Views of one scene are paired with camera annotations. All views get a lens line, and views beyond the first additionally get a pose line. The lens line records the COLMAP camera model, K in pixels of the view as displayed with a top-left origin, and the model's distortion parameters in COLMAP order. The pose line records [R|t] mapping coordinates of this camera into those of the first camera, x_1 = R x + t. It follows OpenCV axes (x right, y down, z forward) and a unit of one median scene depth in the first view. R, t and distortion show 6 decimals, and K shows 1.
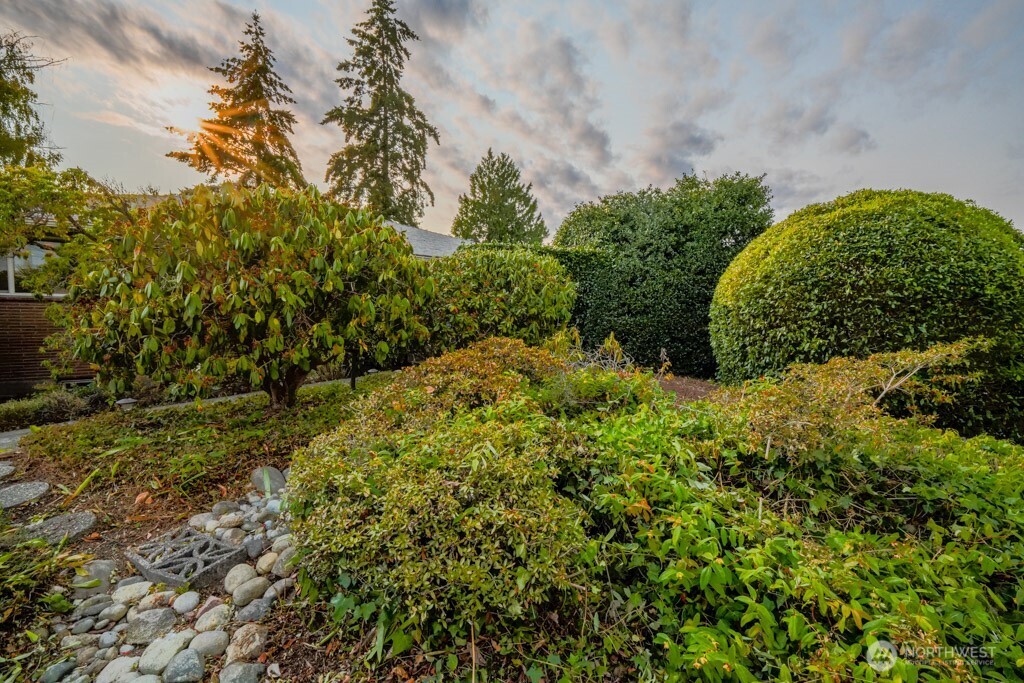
lens RADIAL K [[431.7, 0, 511.4], [0, 431.7, 342.0], [0, 0, 1]] dist [0.000555, 0.000115]
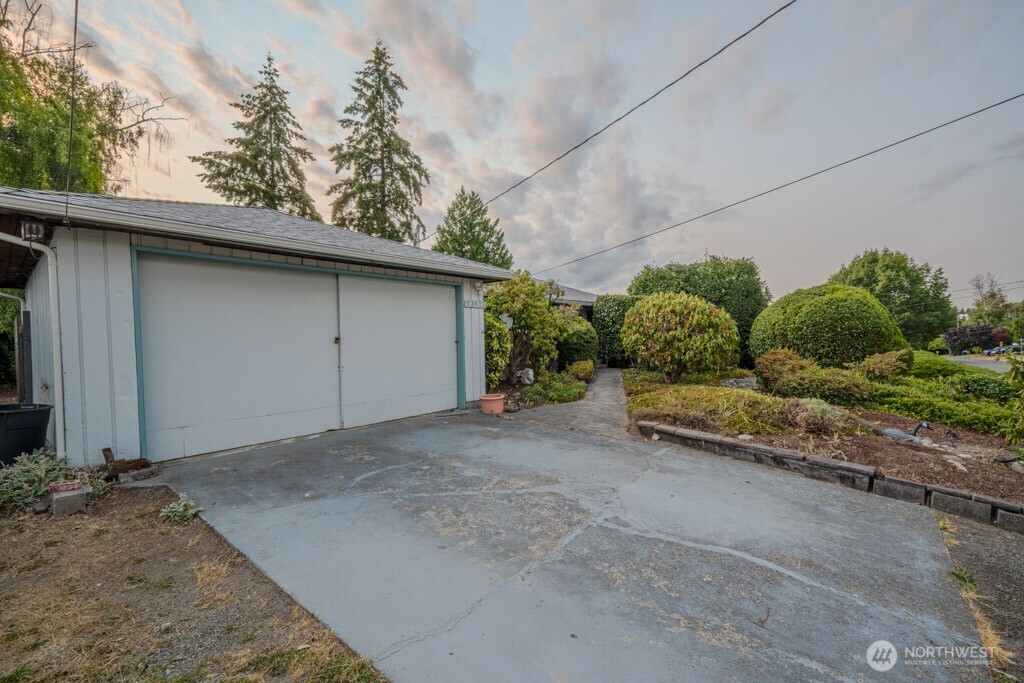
lens RADIAL K [[431.7, 0, 512.7], [0, 431.7, 342.6], [0, 0, 1]] dist [0.000555, 0.000115]
pose [[0.970525, -0.014910, 0.240539, -0.246340], [0.022658, 0.999309, -0.029478, -0.000838], [-0.239933, 0.034060, 0.970192, -0.147922]]
